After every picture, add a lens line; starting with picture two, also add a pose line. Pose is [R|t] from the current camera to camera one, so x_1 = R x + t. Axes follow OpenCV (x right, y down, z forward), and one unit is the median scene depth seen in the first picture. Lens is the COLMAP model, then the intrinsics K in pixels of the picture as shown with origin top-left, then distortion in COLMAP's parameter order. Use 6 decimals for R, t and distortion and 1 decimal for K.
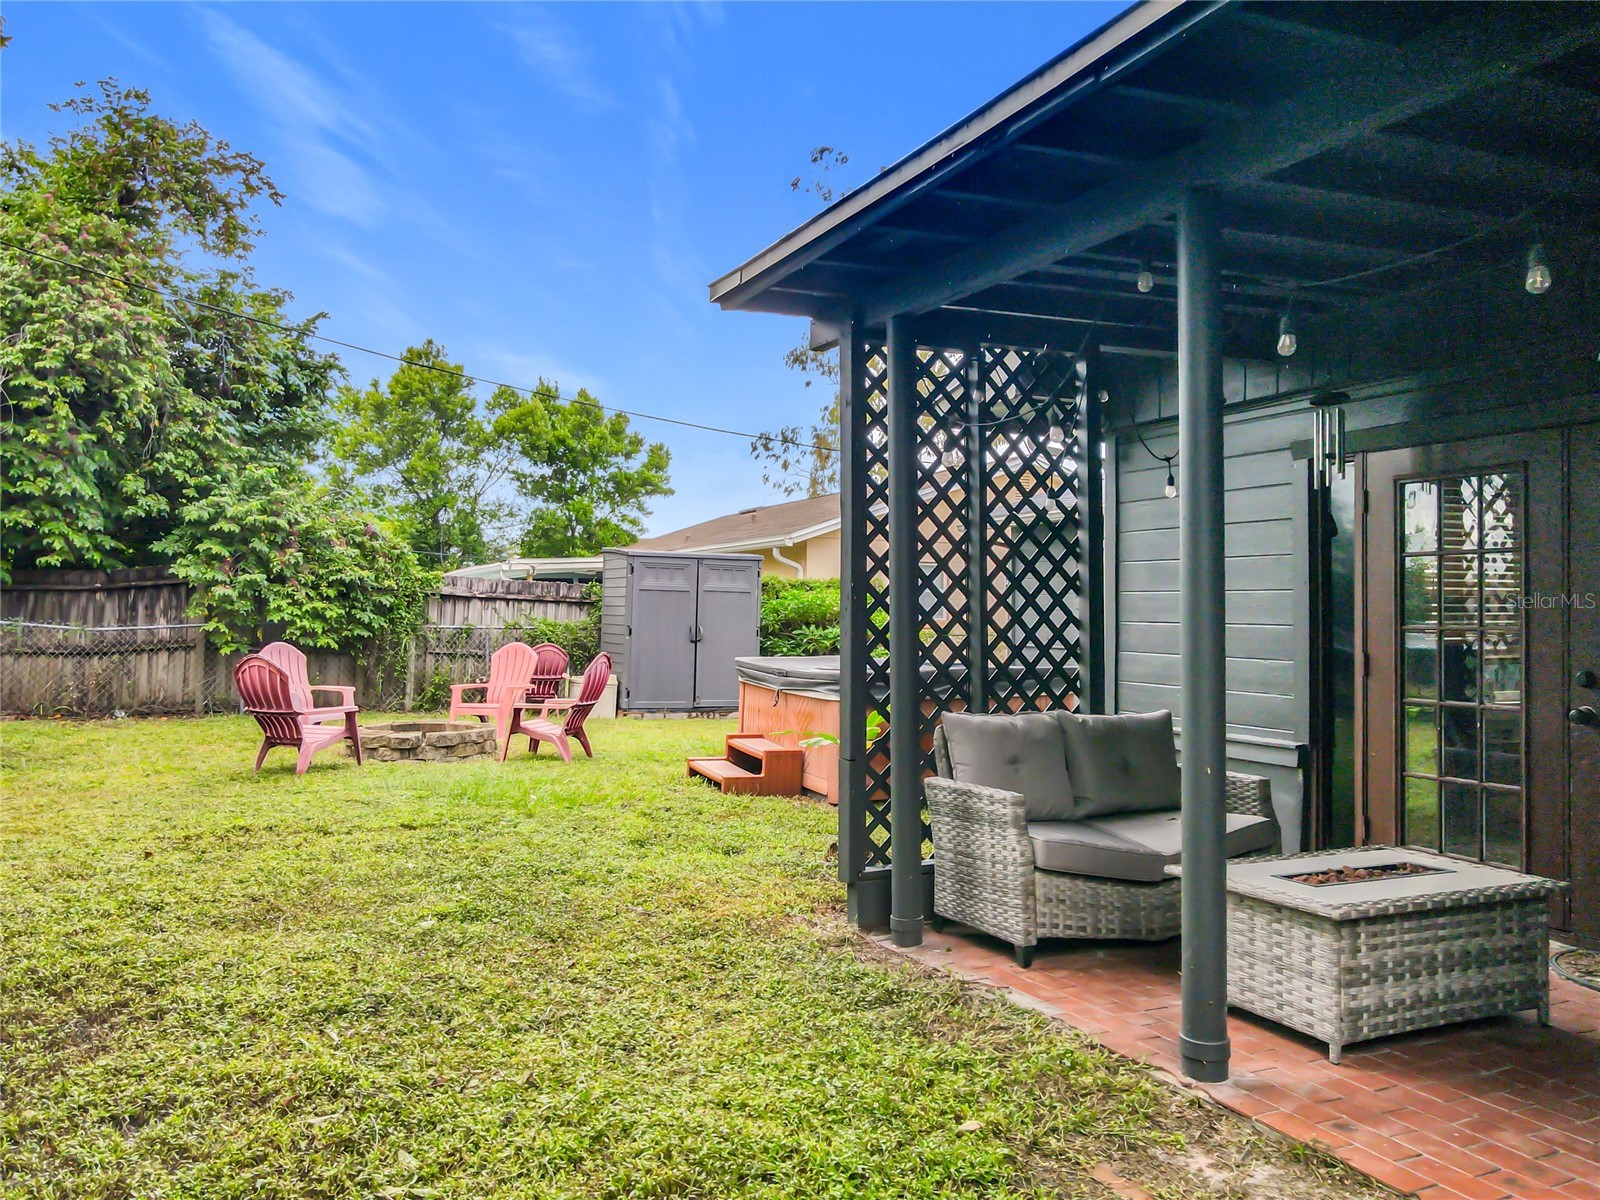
lens RADIAL K [[1213.6, 0, 800.0], [0, 1213.6, 600.0], [0, 0, 1]] dist [0.005045, 0.038579]
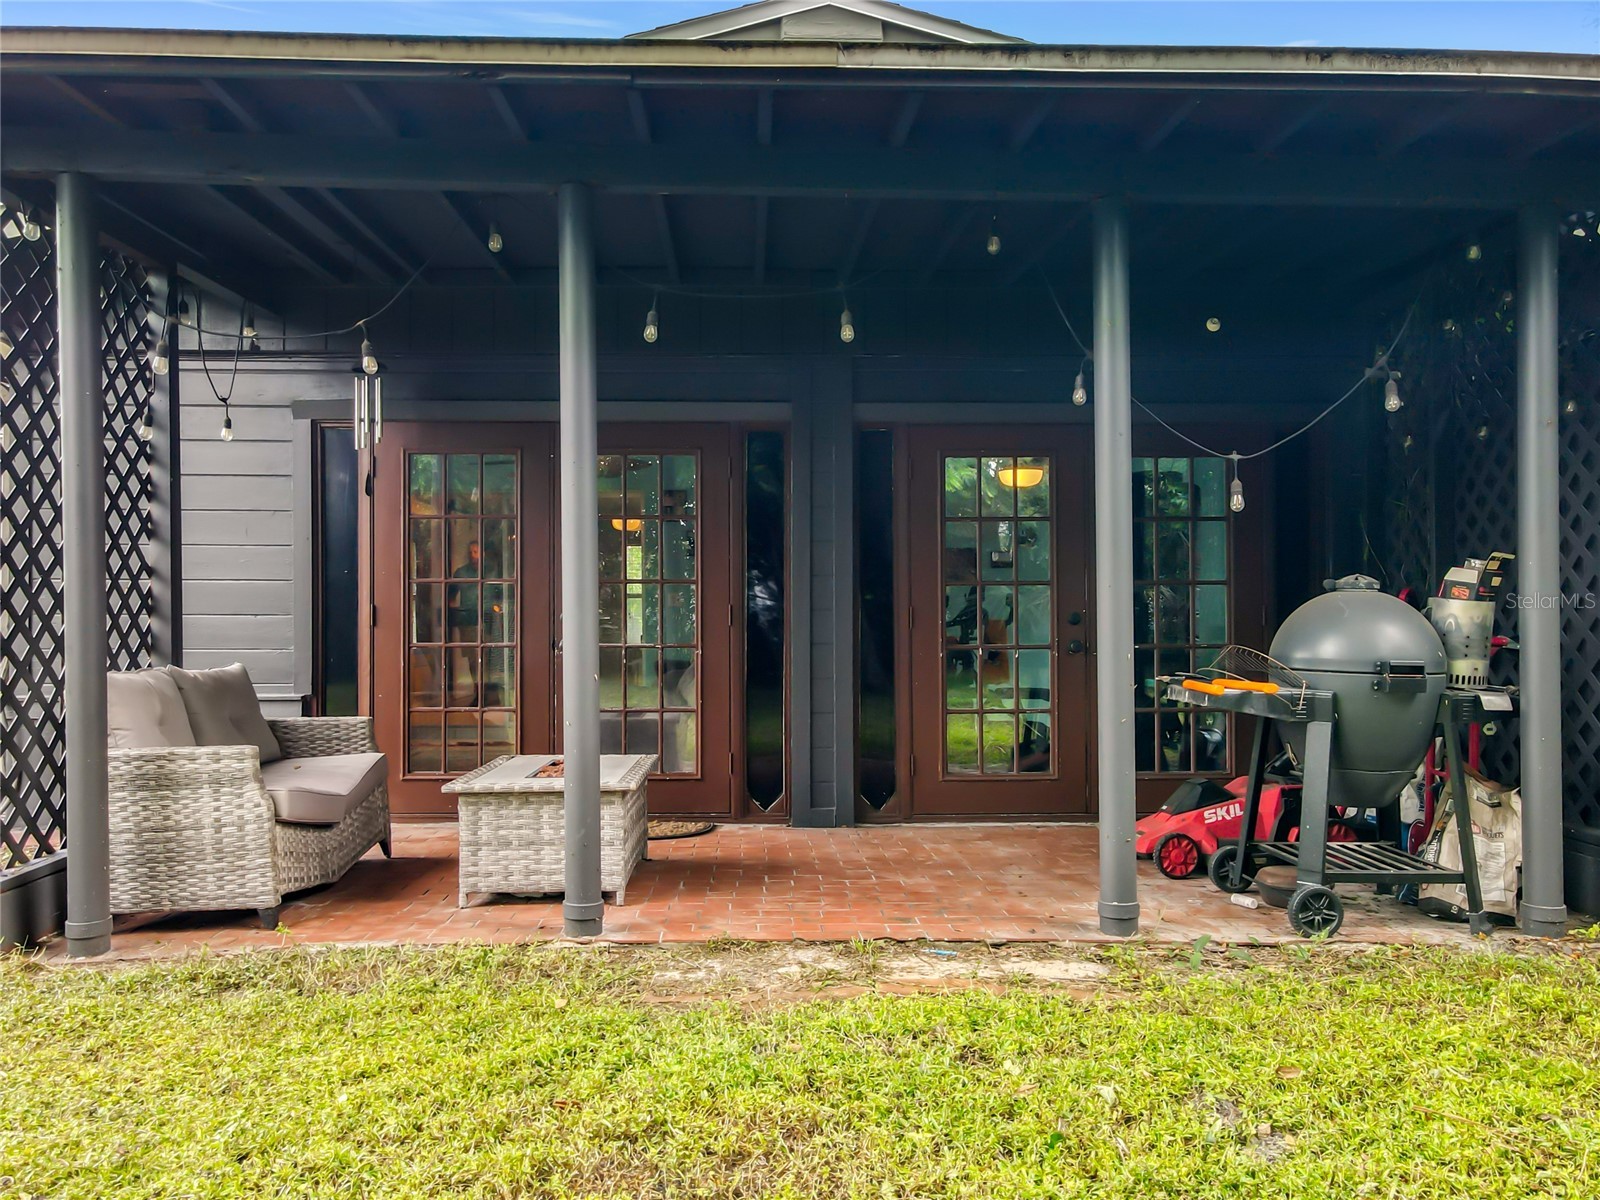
lens RADIAL K [[1287.0, 0, 800.0], [0, 1287.0, 600.0], [0, 0, 1]] dist [0.008198, 0.001190]
pose [[0.378526, 0.005641, 0.925574, -0.569906], [-0.002859, 0.999984, -0.004925, 0.054544], [-0.925586, -0.000782, 0.378536, 0.253981]]
